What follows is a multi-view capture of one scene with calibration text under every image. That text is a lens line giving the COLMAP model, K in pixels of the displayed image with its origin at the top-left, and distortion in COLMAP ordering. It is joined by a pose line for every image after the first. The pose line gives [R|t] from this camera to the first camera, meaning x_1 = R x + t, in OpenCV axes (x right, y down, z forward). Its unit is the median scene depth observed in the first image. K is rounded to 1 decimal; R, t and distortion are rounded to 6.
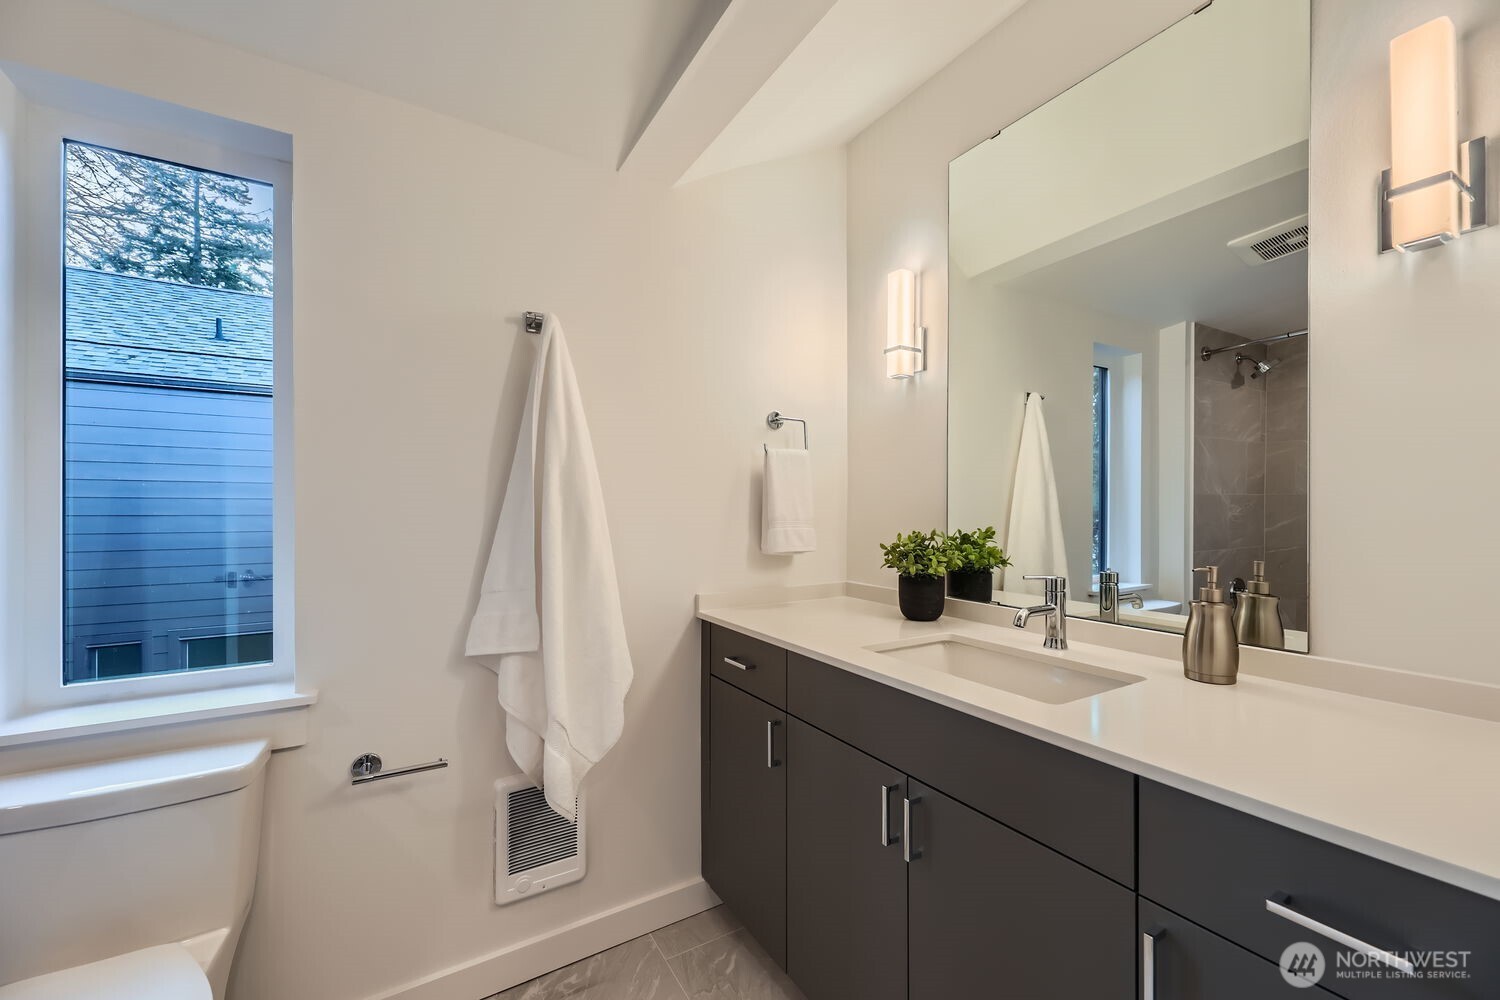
lens RADIAL K [[599.0, 0, 753.9], [0, 599.0, 504.8], [0, 0, 1]] dist [0.011273, -0.004176]
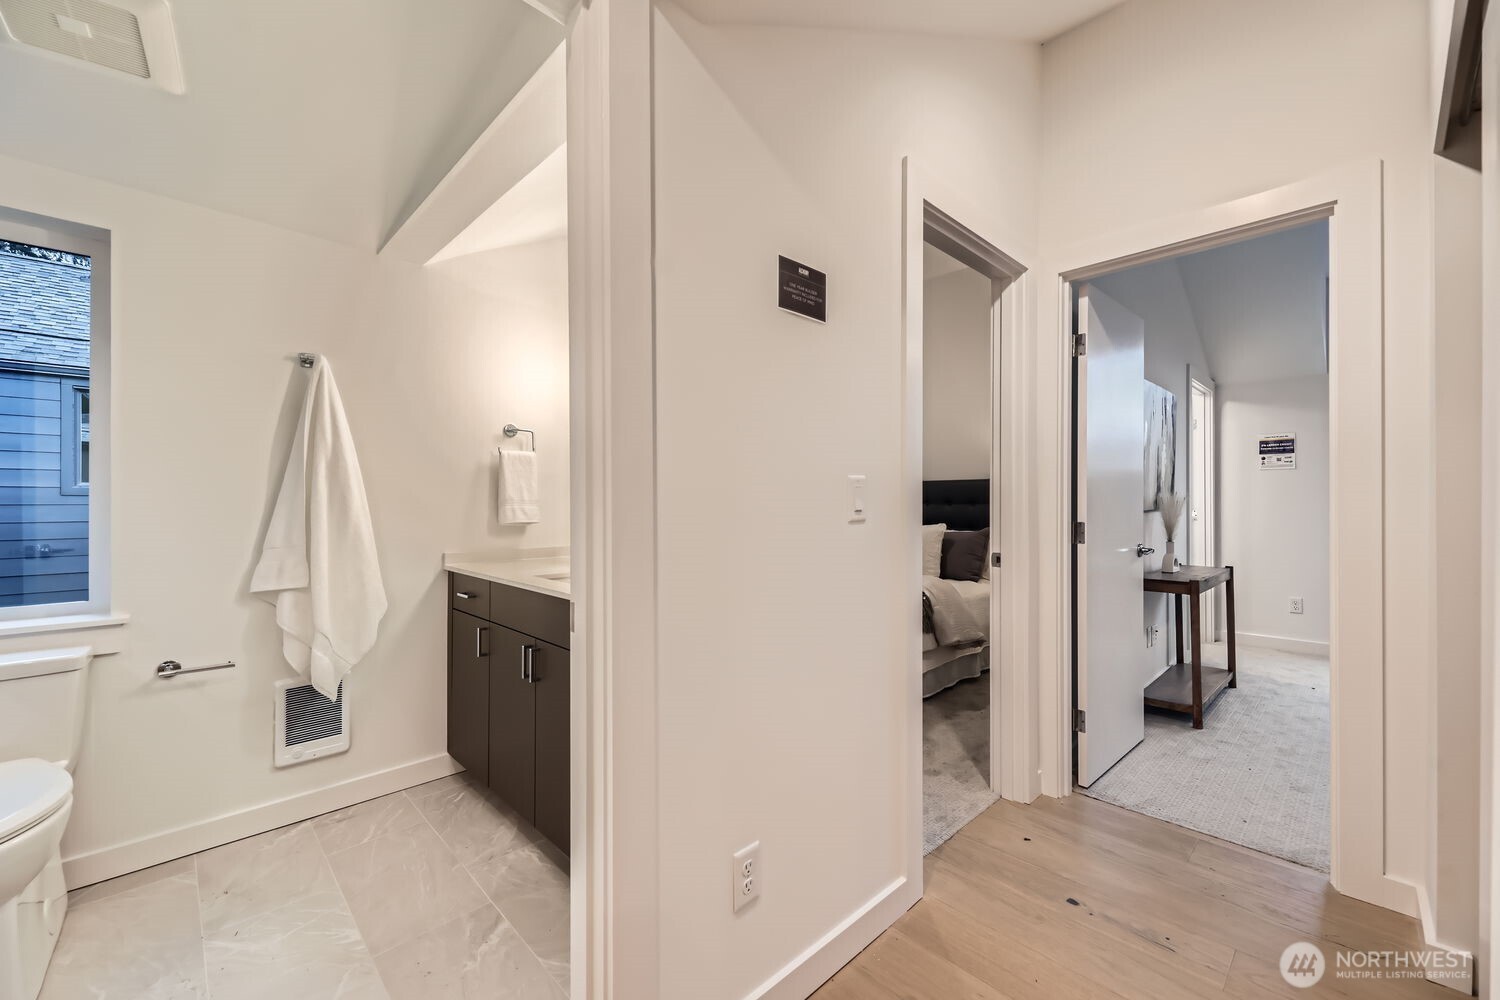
lens RADIAL K [[599.0, 0, 748.7], [0, 599.0, 498.8], [0, 0, 1]] dist [0.011273, -0.004176]
pose [[0.977439, -0.000784, 0.211215, 0.370351], [0.001794, 0.999988, -0.004592, 0.035825], [-0.211209, 0.004868, 0.977429, -0.643530]]
